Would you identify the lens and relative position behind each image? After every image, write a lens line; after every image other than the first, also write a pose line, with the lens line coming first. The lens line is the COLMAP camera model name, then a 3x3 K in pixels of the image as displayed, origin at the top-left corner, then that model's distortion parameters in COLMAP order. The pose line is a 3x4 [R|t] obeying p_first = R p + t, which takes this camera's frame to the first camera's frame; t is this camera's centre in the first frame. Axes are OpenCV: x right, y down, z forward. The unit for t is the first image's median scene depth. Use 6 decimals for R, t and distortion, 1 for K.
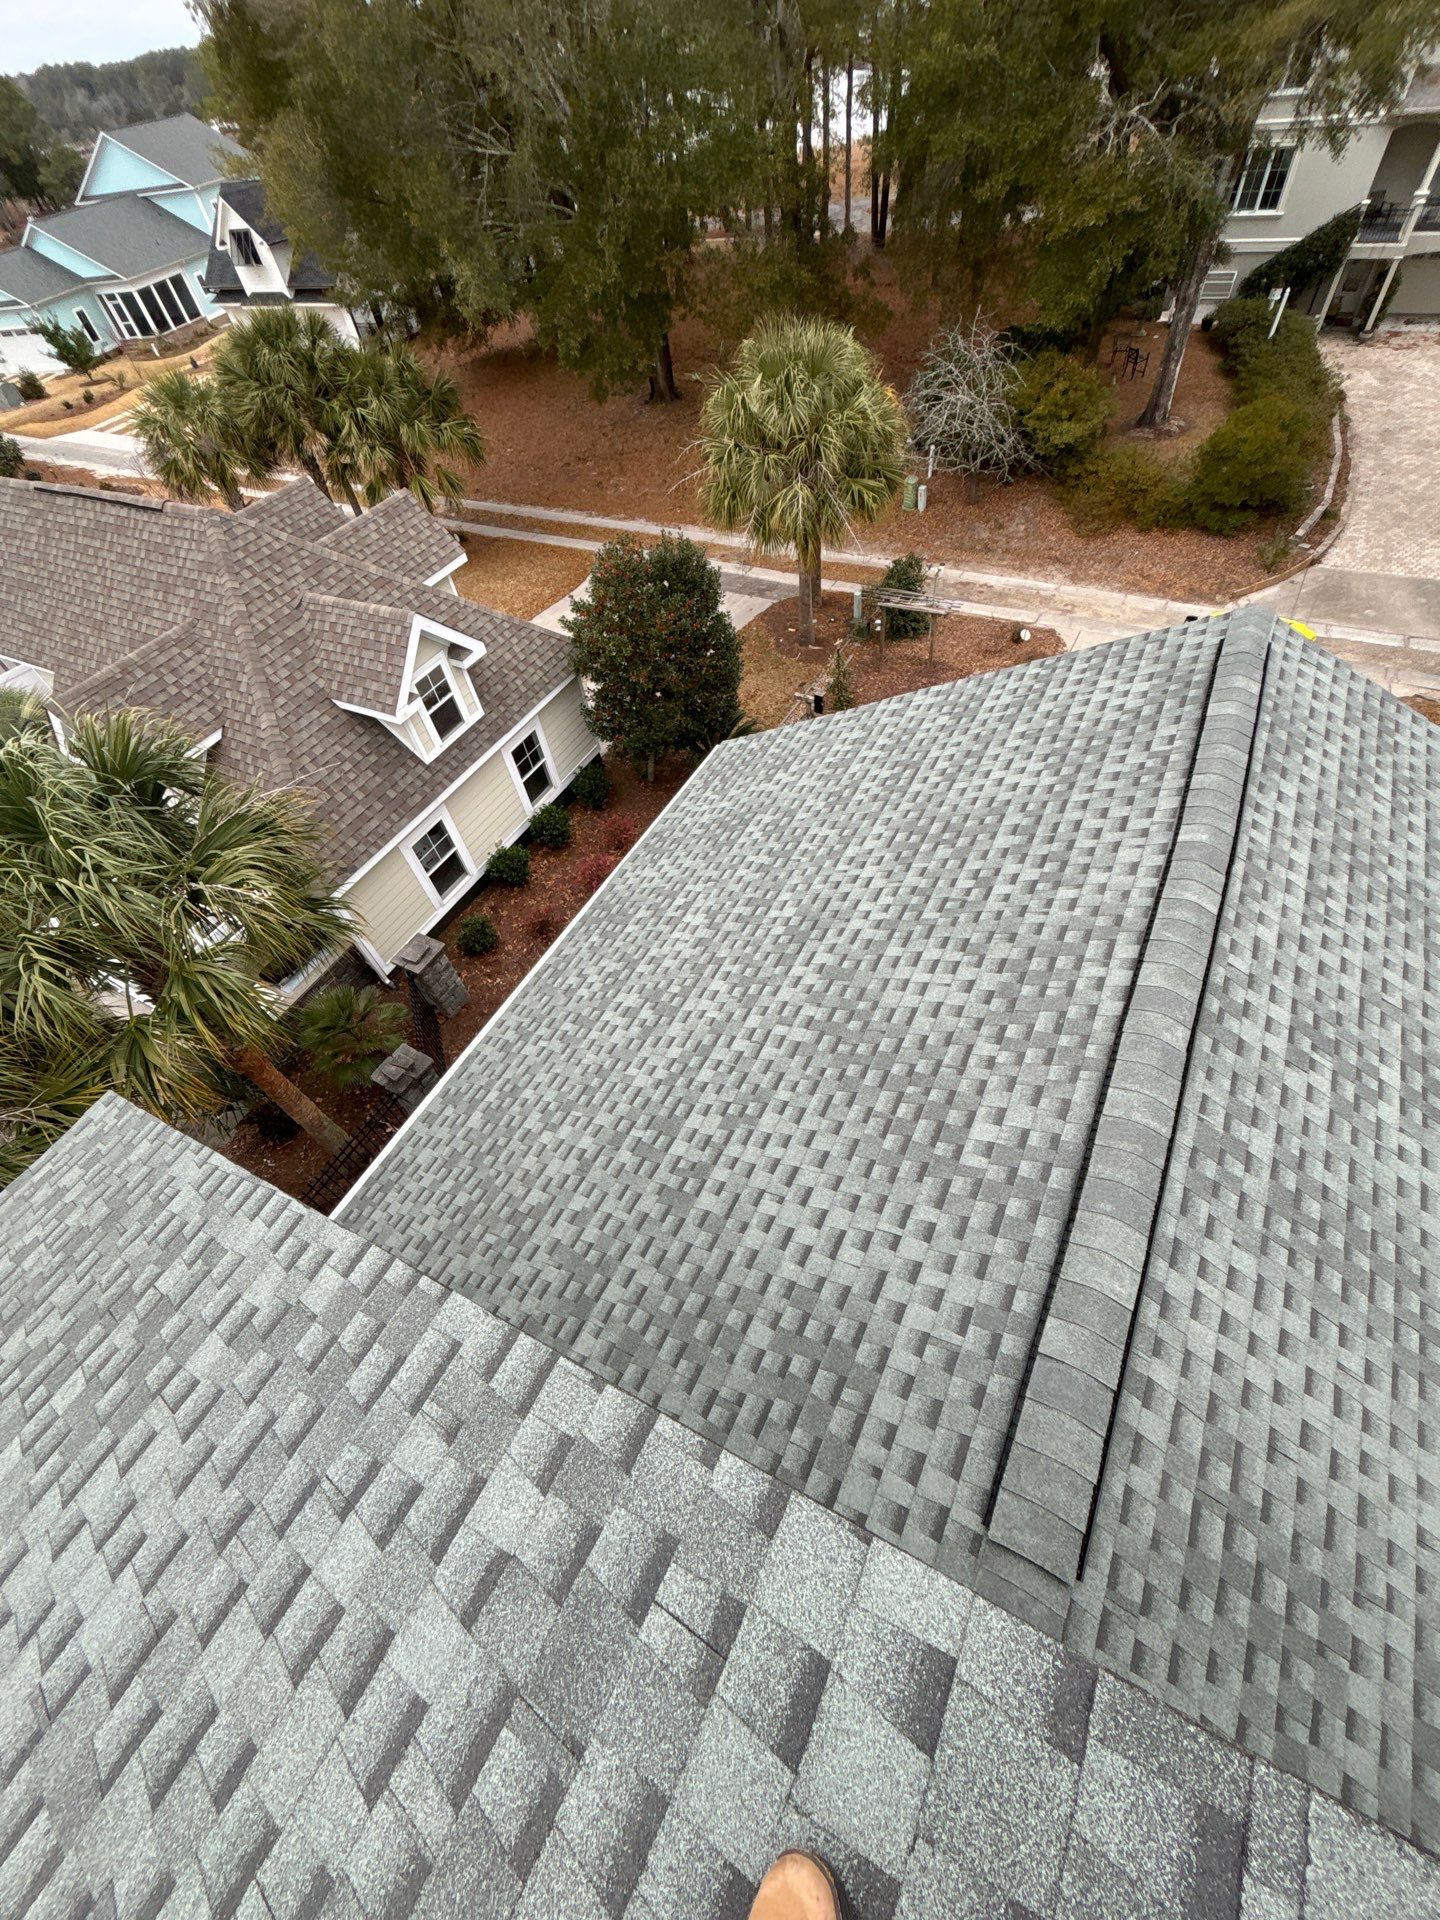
lens RADIAL K [[775.3, 0, 726.0], [0, 775.3, 955.5], [0, 0, 1]] dist [-0.001879, 0.000222]
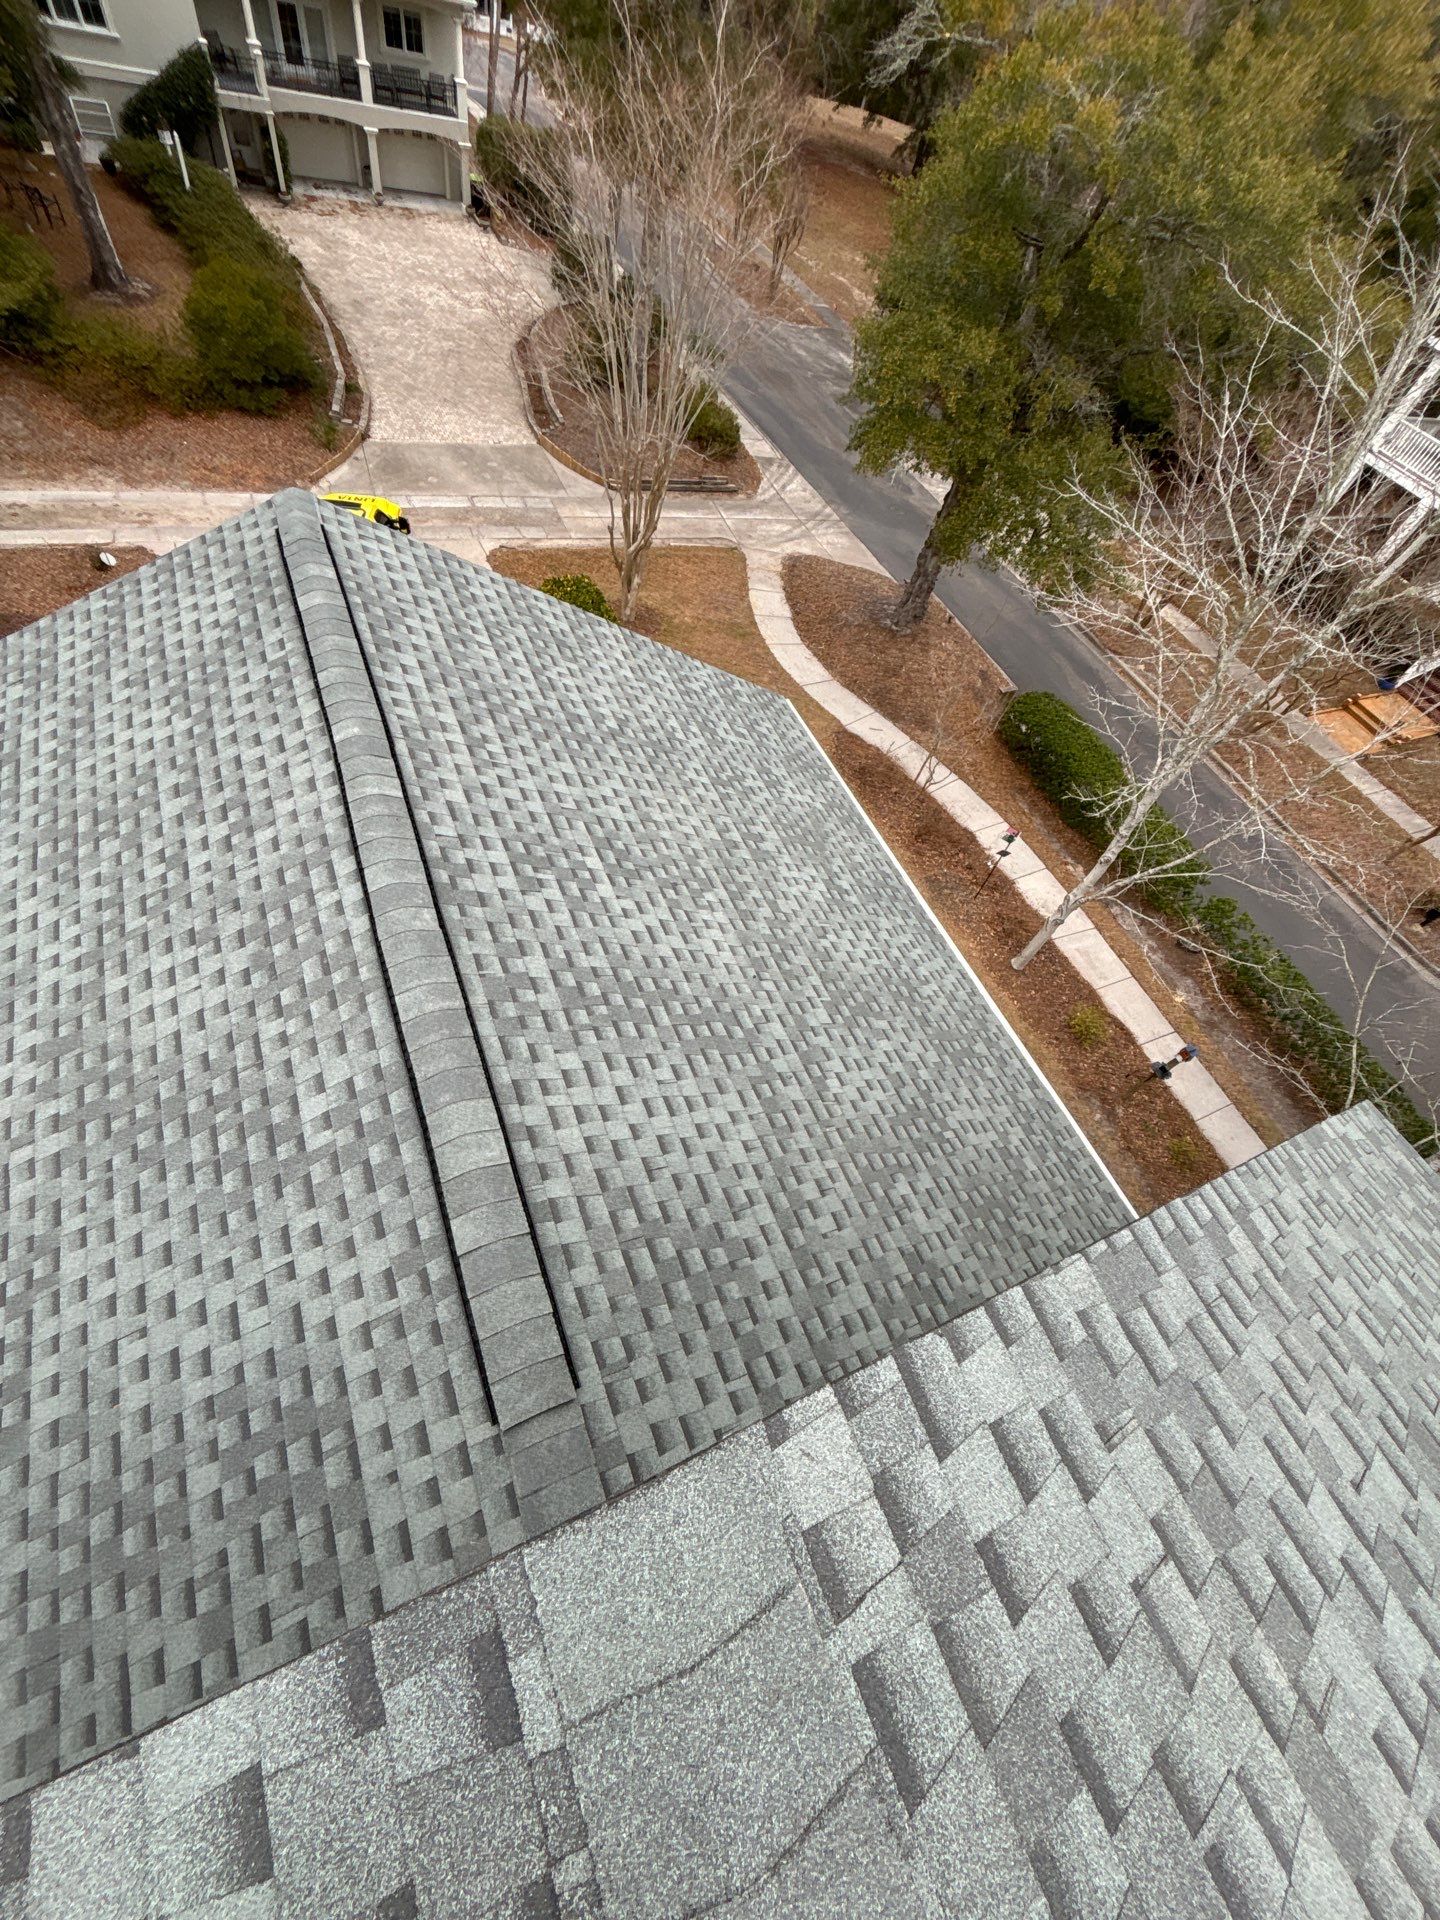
lens RADIAL K [[777.6, 0, 717.9], [0, 777.6, 956.1], [0, 0, 1]] dist [-0.001696, -0.000315]
pose [[0.588384, -0.510671, 0.626913, 0.105035], [0.440591, 0.852597, 0.280995, 0.020366], [-0.678000, 0.110880, 0.726651, -0.022021]]
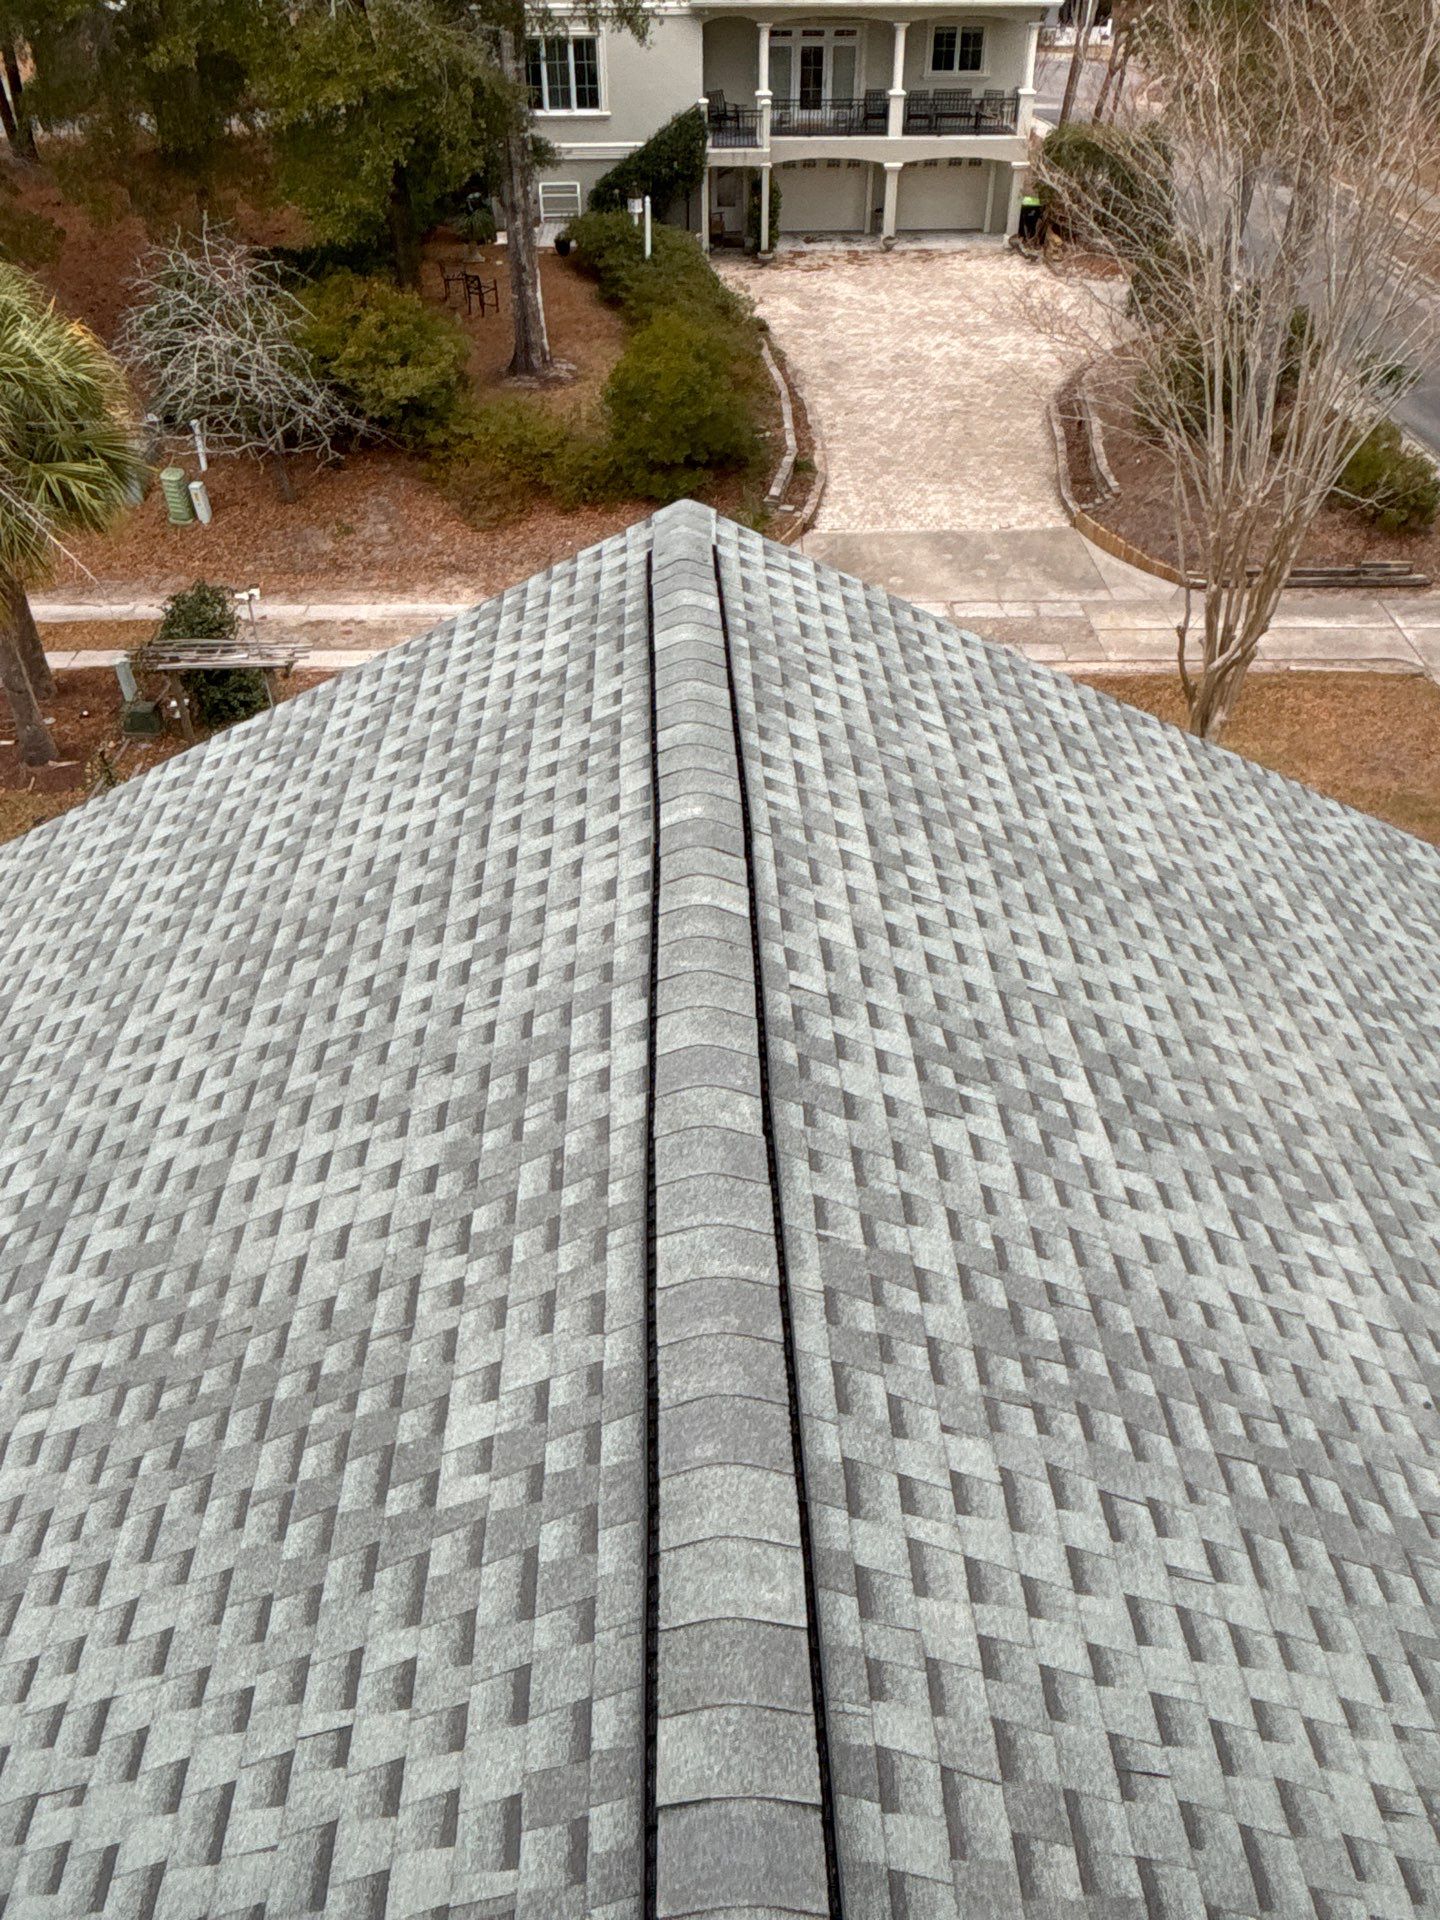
lens RADIAL K [[1427.6, 0, 729.1], [0, 1427.6, 961.7], [0, 0, 1]] dist [0.056787, -0.086560]
pose [[0.860167, -0.234694, 0.452804, 0.114337], [0.338484, 0.926813, -0.162622, 0.134796], [-0.381498, 0.293149, 0.876654, 0.068268]]
